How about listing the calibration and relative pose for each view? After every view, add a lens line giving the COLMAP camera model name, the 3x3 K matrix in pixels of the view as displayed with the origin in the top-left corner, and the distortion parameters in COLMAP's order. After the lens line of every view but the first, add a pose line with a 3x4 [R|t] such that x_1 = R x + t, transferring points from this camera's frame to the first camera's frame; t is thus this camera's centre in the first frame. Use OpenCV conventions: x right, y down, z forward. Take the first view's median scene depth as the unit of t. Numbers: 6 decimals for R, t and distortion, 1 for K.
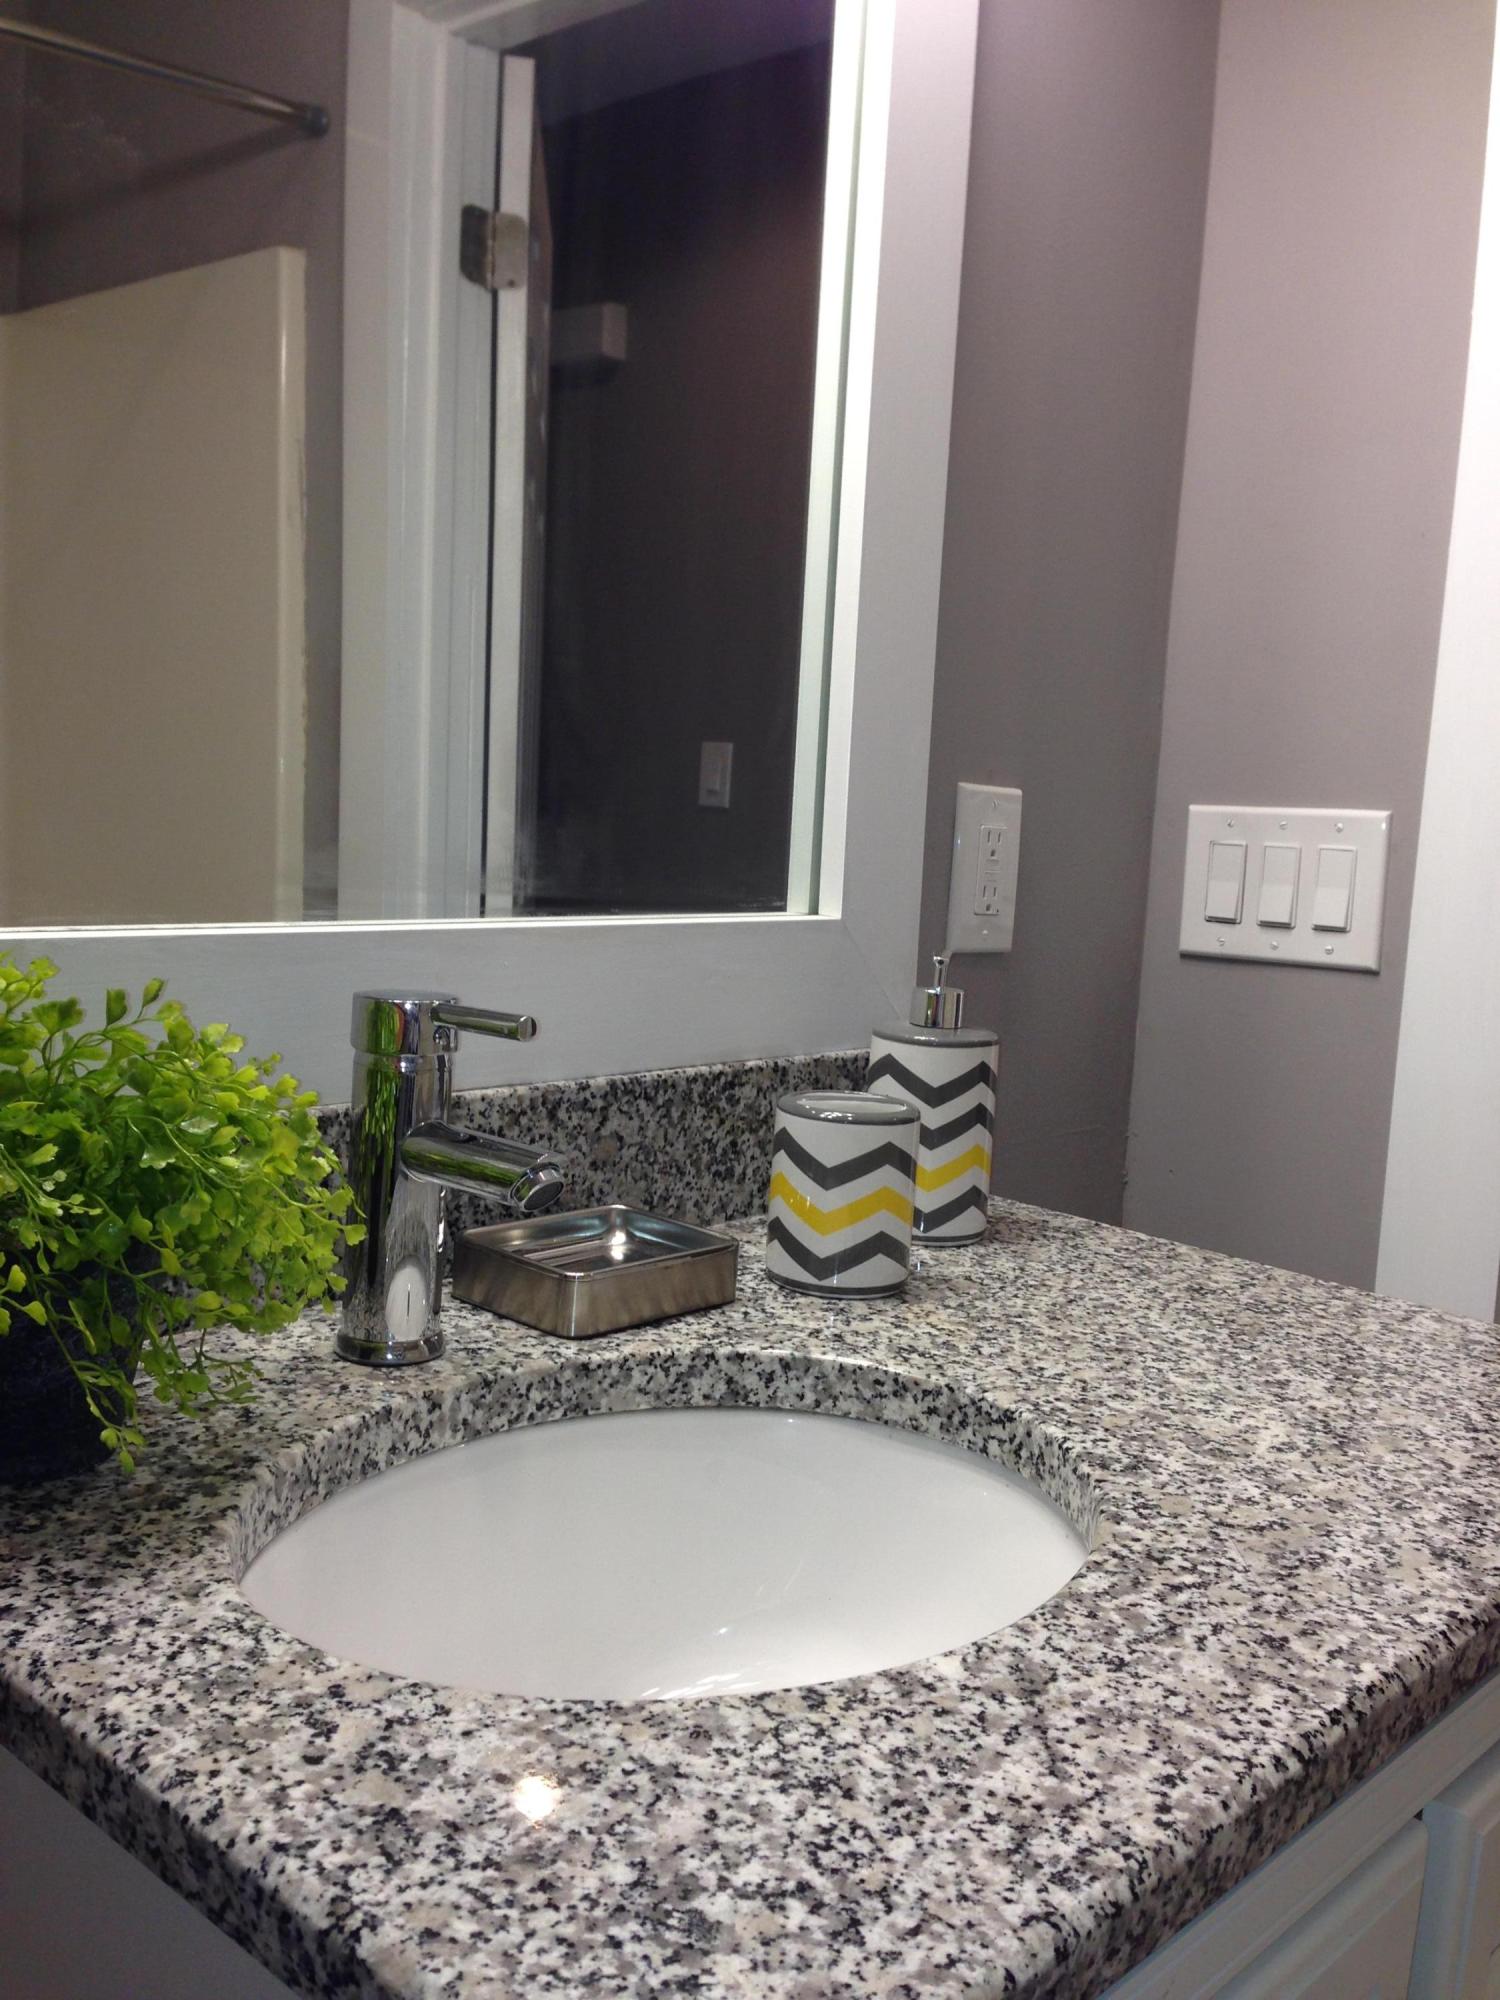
lens RADIAL K [[1904.4, 0, 752.1], [0, 1904.4, 1001.8], [0, 0, 1]] dist [0.081550, 0.000000]
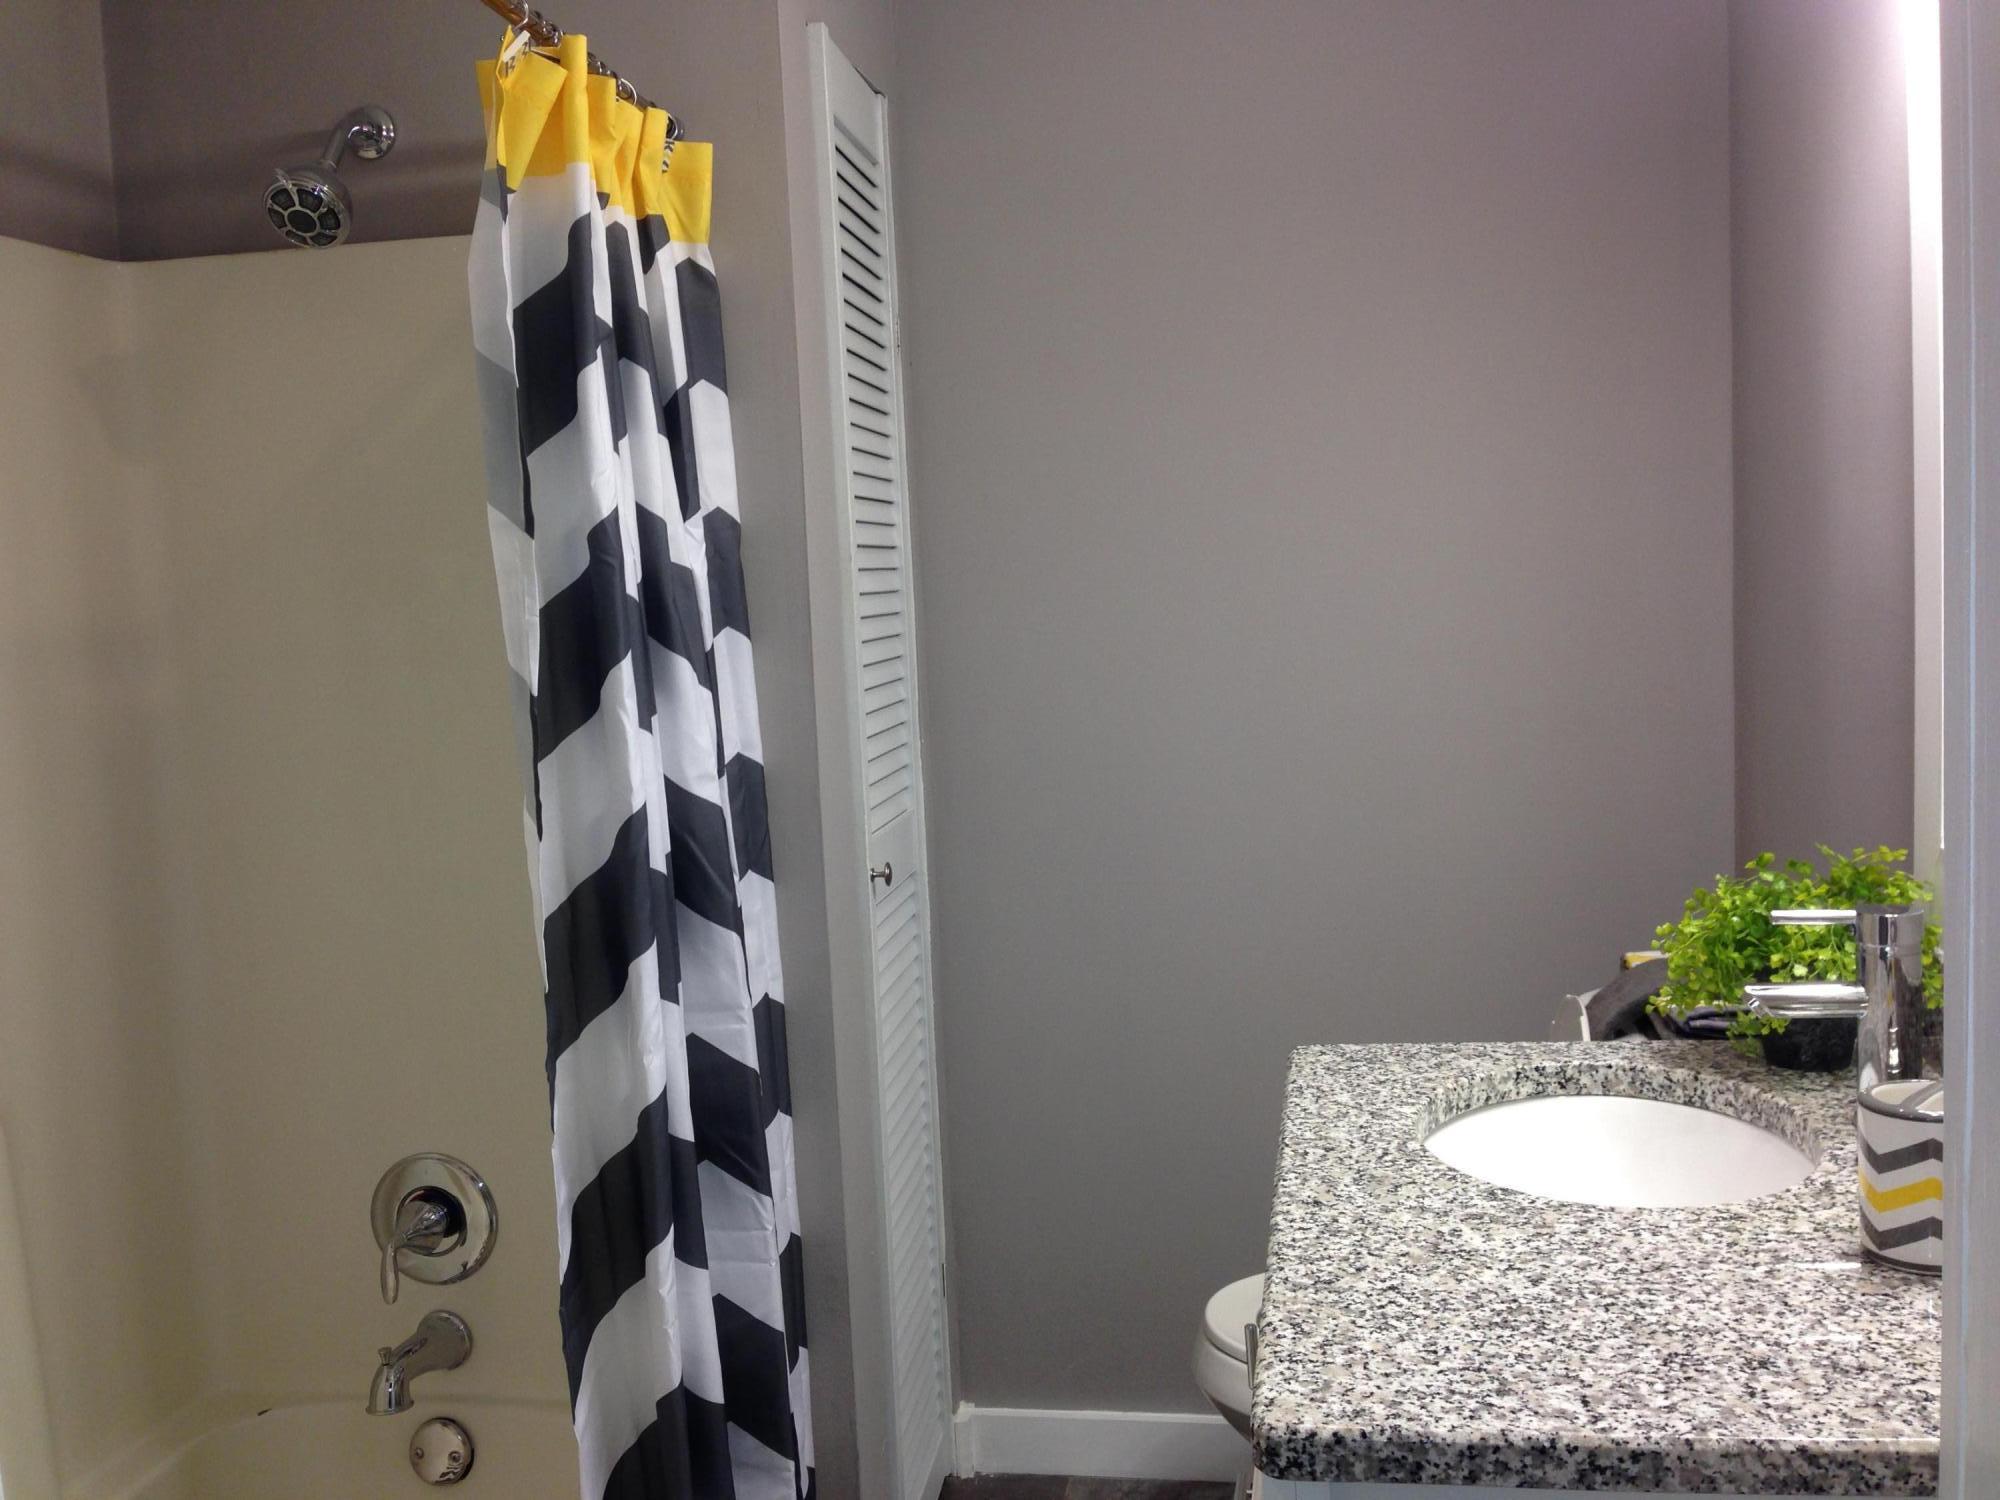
lens RADIAL K [[1904.4, 0, 1001.0], [0, 1904.4, 752.0], [0, 0, 1]] dist [0.081550, 0.000000]
pose [[-0.856130, 0.030769, -0.515843, 1.554748], [-0.061970, 0.984909, 0.161598, -0.421370], [0.513031, 0.170316, -0.841304, 2.322514]]
